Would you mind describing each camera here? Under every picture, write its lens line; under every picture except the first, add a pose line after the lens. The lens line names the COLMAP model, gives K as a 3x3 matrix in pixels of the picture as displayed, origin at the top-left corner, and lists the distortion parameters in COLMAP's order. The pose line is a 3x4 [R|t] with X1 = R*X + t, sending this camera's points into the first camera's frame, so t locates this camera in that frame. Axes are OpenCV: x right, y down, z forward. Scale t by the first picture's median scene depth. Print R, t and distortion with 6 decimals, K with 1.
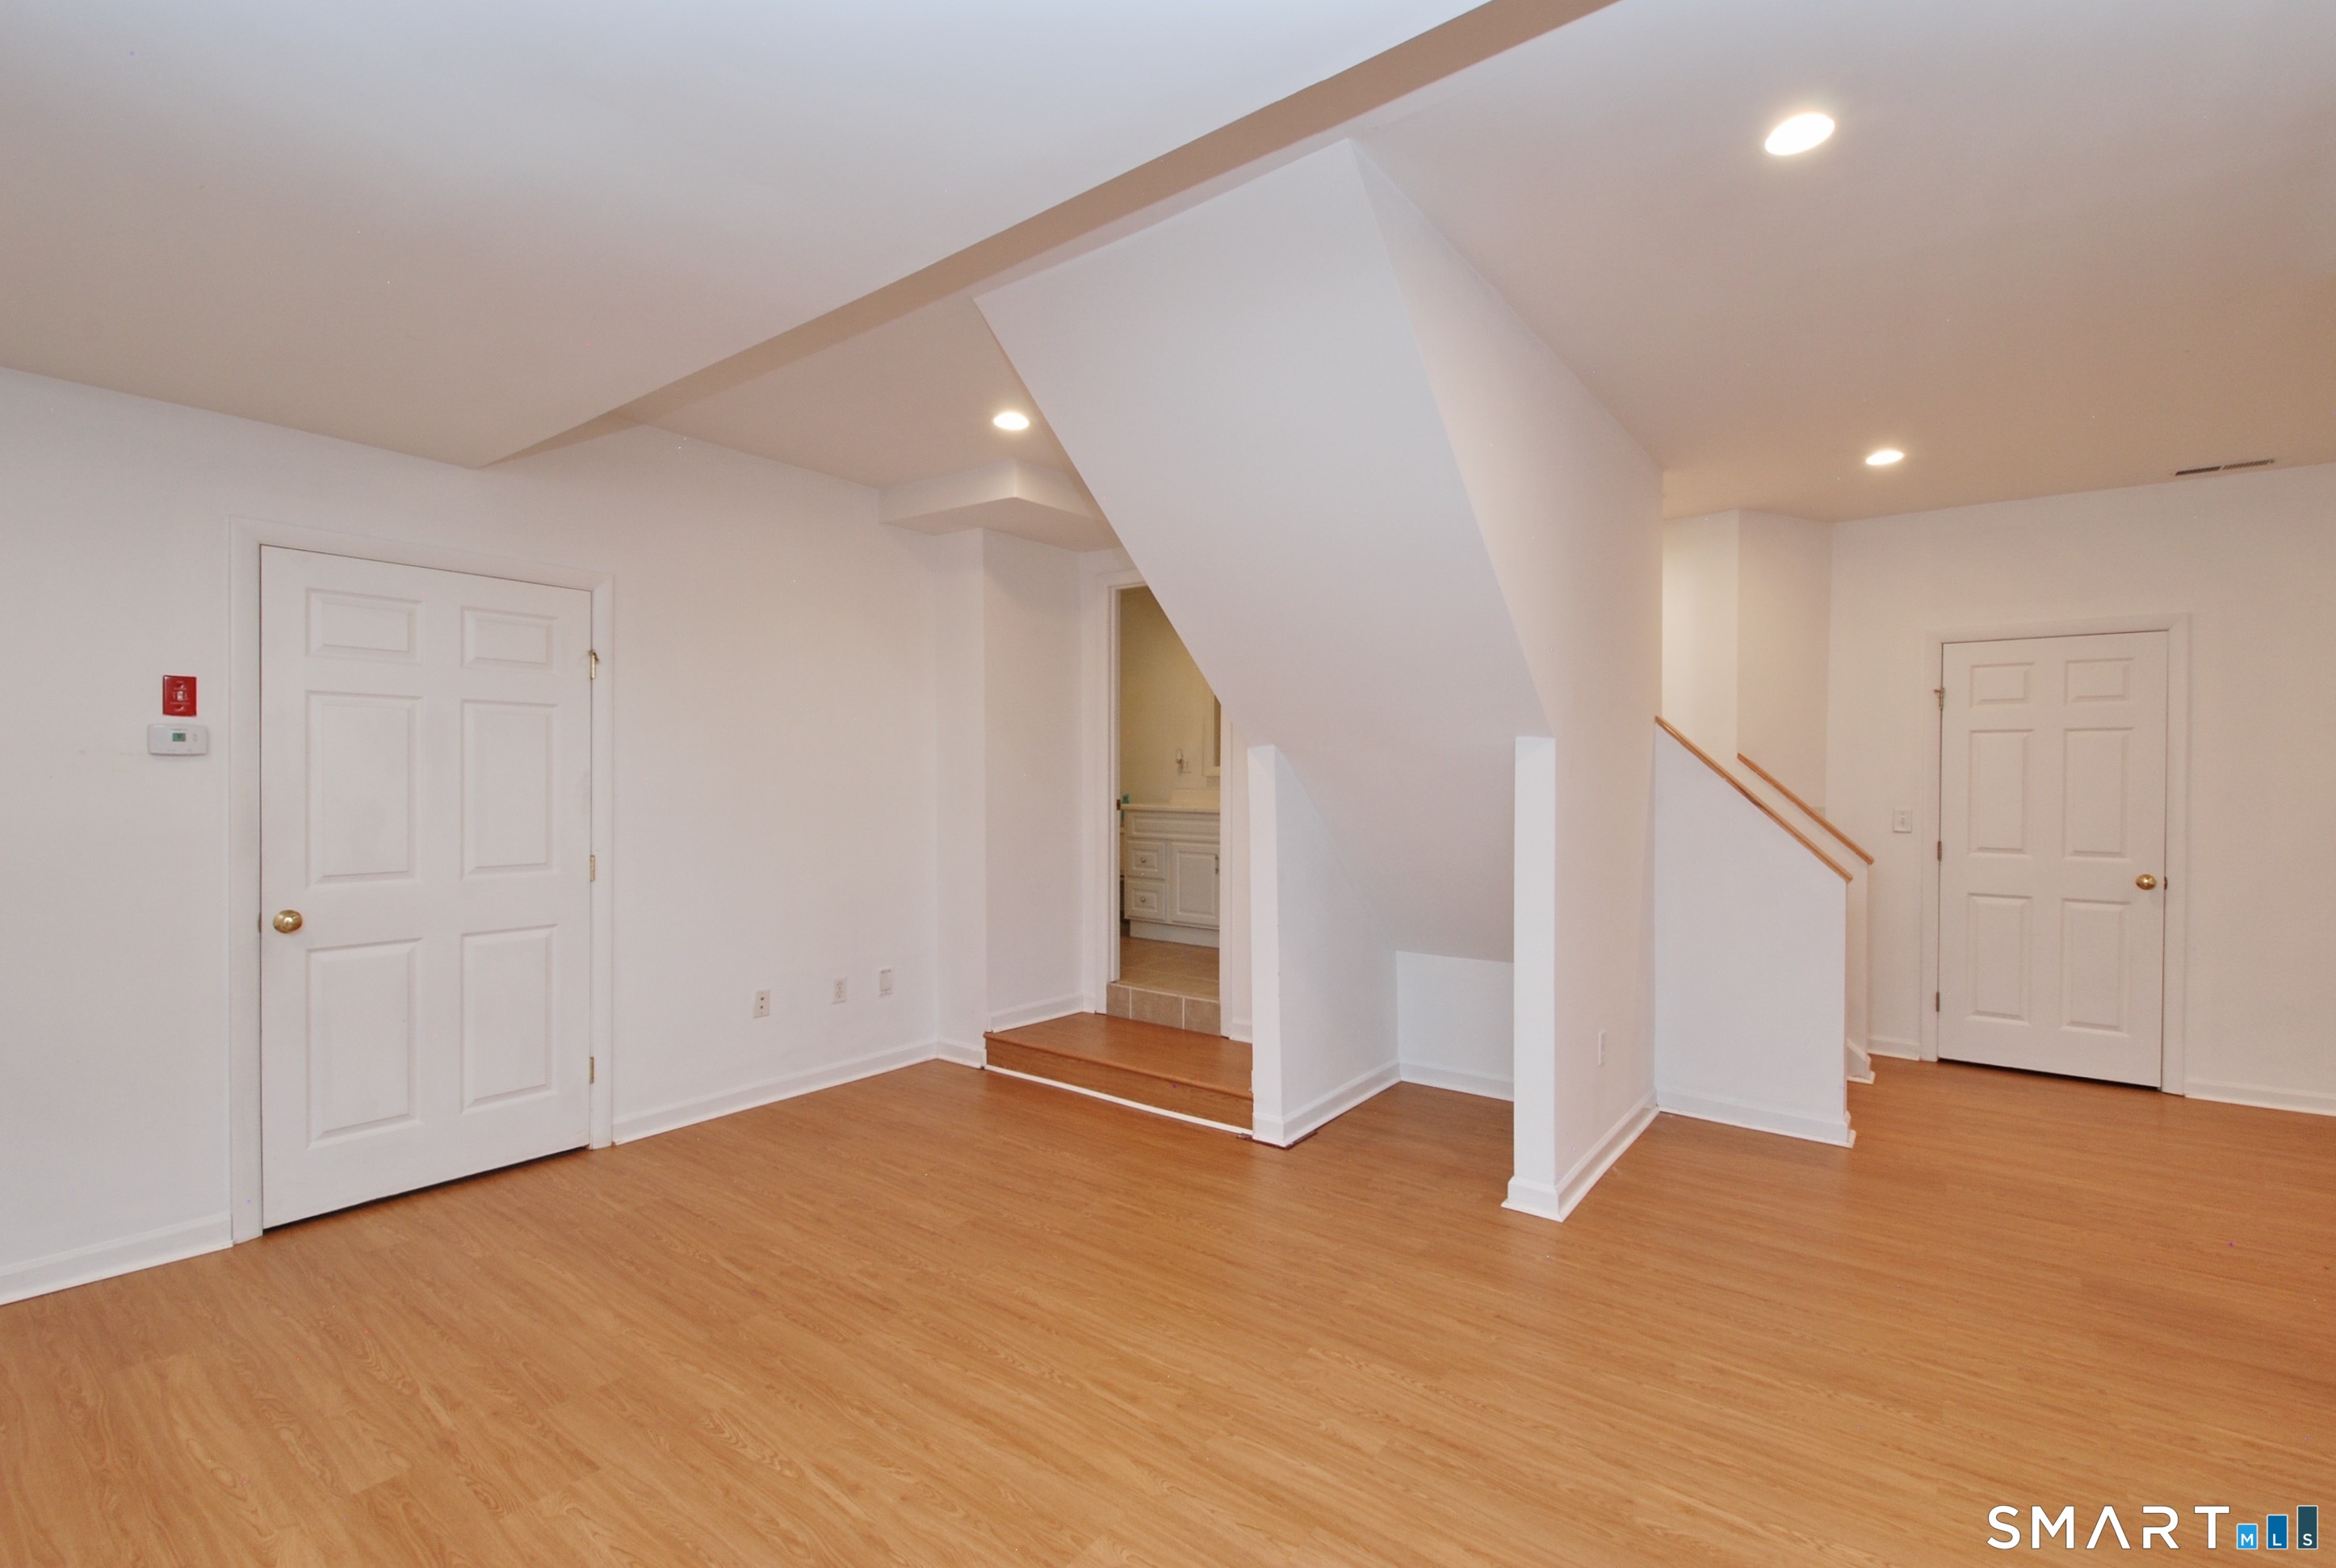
lens RADIAL K [[1044.2, 0, 1171.0], [0, 1044.2, 784.0], [0, 0, 1]] dist [0.027294, -0.024433]
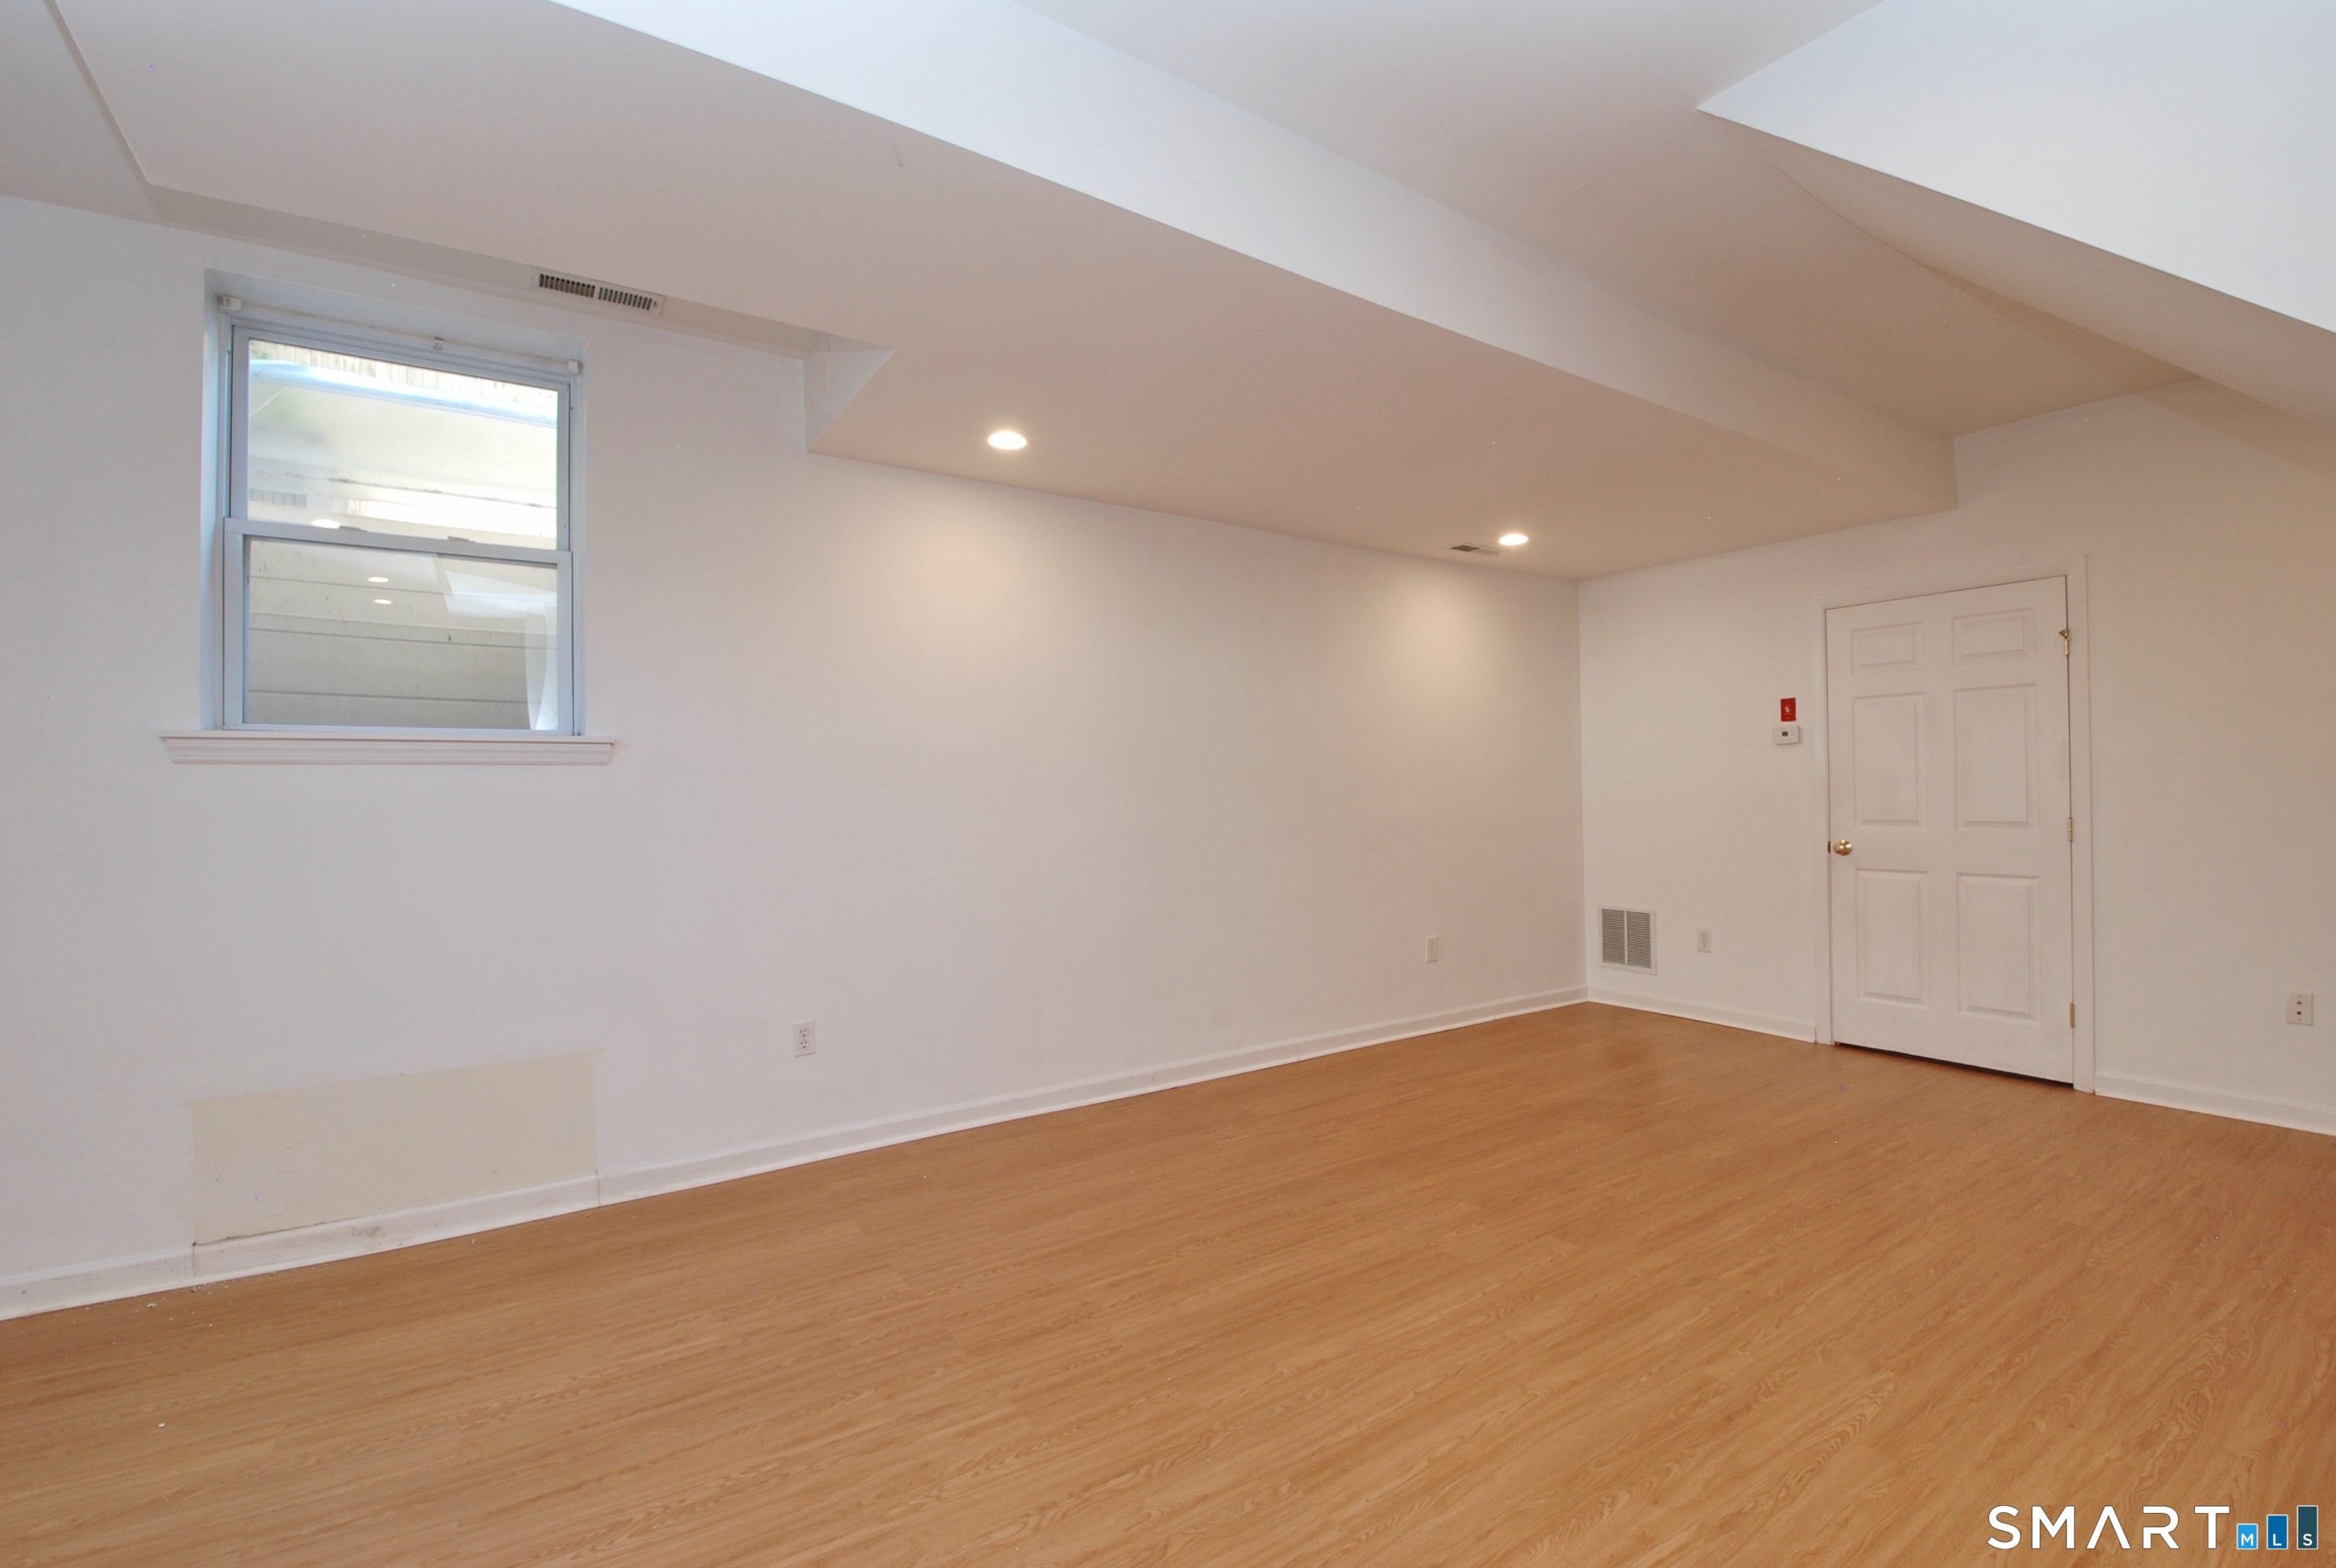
lens RADIAL K [[1044.2, 0, 1171.0], [0, 1044.2, 784.0], [0, 0, 1]] dist [0.027294, -0.024433]
pose [[-0.359014, -0.008991, -0.933289, 1.036651], [0.004395, 0.999926, -0.011324, 0.053550], [0.933322, -0.008167, -0.358948, 0.680523]]
